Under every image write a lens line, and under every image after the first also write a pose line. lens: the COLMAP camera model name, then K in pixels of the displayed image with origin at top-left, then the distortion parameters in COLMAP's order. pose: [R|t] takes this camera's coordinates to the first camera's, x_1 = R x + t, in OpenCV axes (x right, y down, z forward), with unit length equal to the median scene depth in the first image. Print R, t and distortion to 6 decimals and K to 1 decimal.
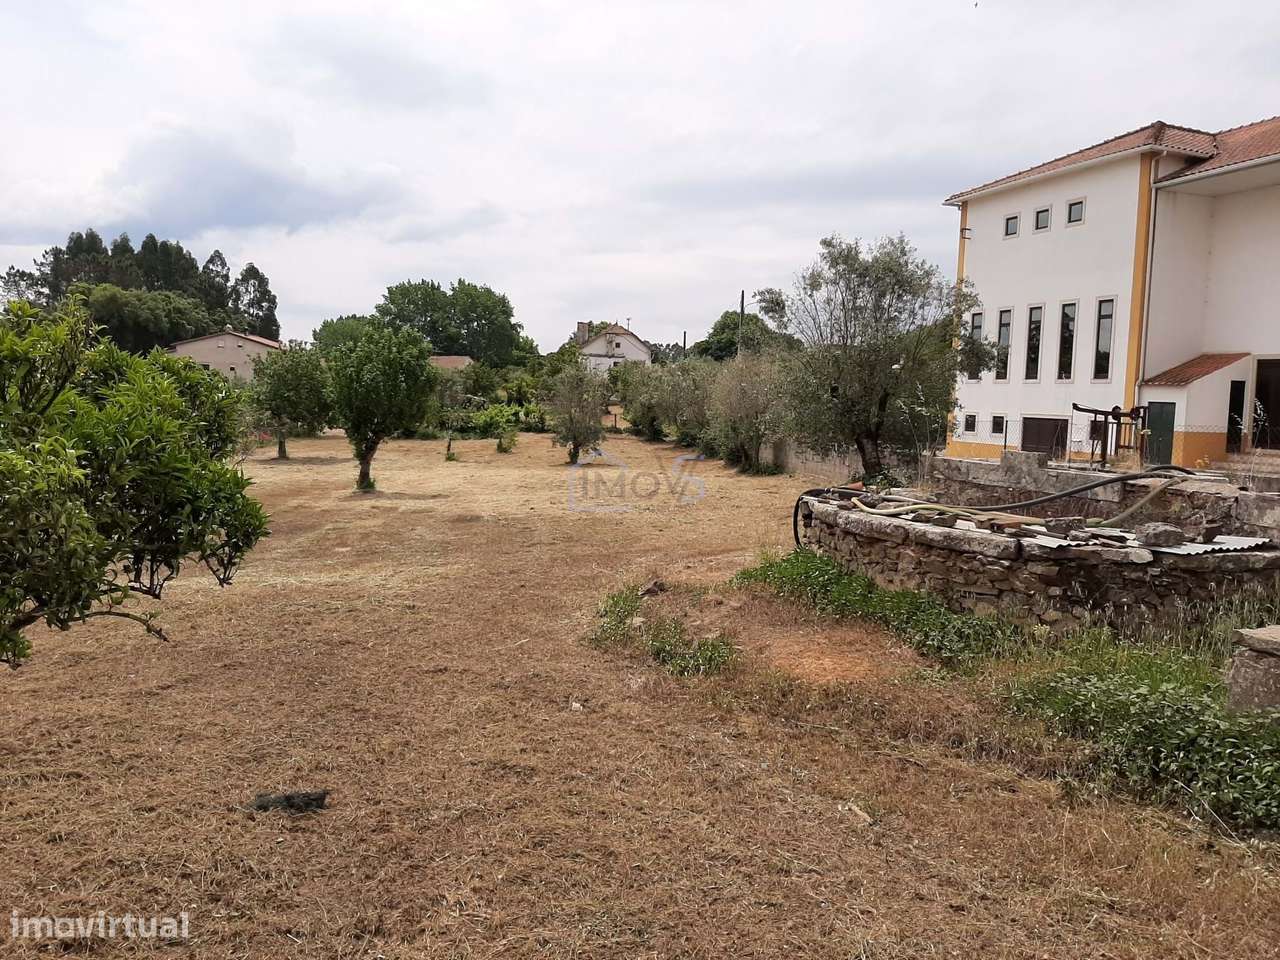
lens RADIAL K [[984.3, 0, 628.3], [0, 984.3, 469.4], [0, 0, 1]] dist [0.082433, -0.179836]
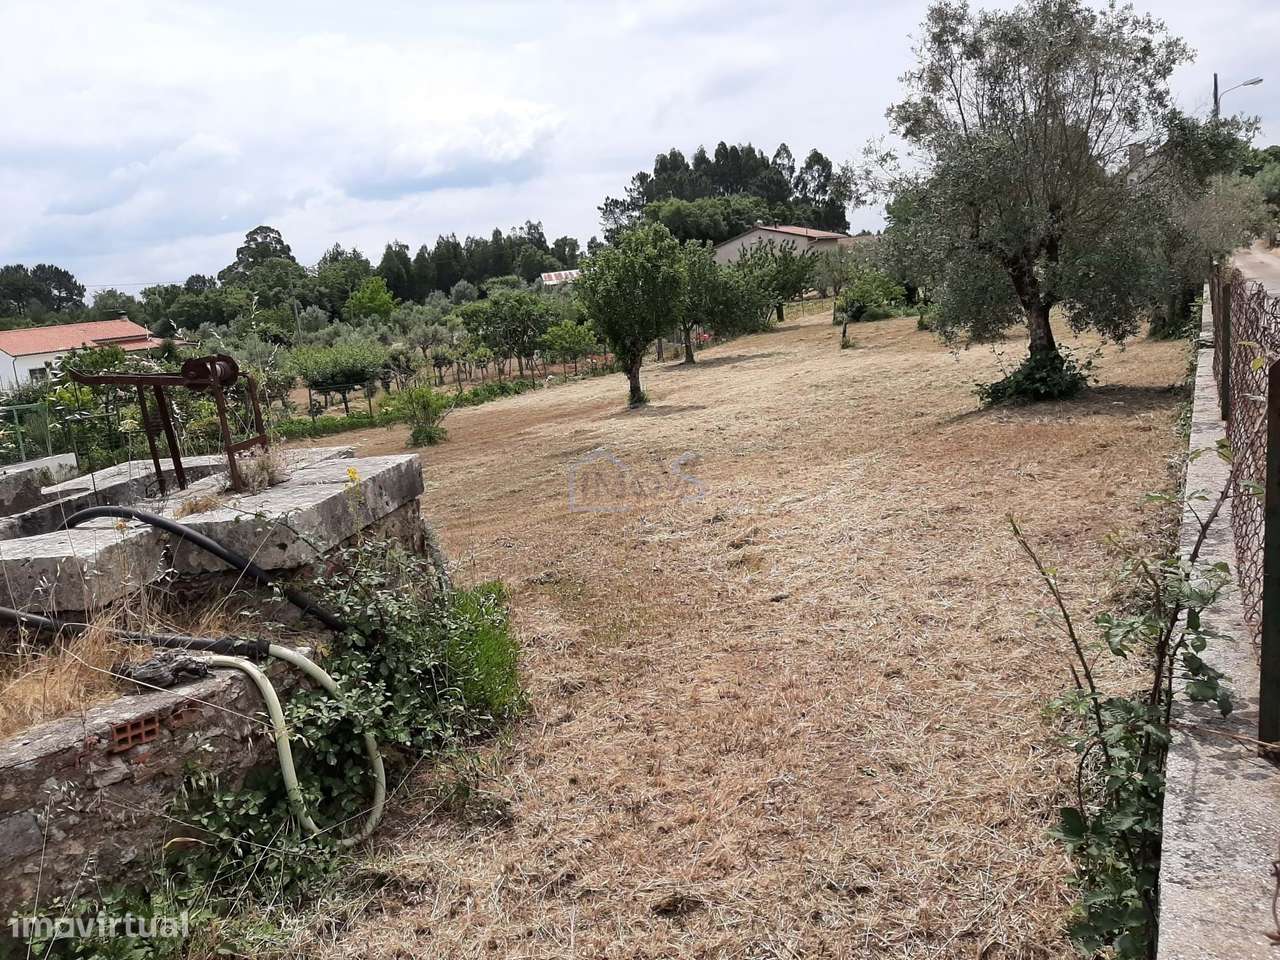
lens RADIAL K [[980.7, 0, 627.4], [0, 980.7, 473.3], [0, 0, 1]] dist [0.076508, -0.166602]
pose [[0.816043, -0.020950, -0.577612, 0.361077], [0.097281, 0.990065, 0.101527, -0.012788], [0.569746, -0.139041, 0.809974, 0.282255]]
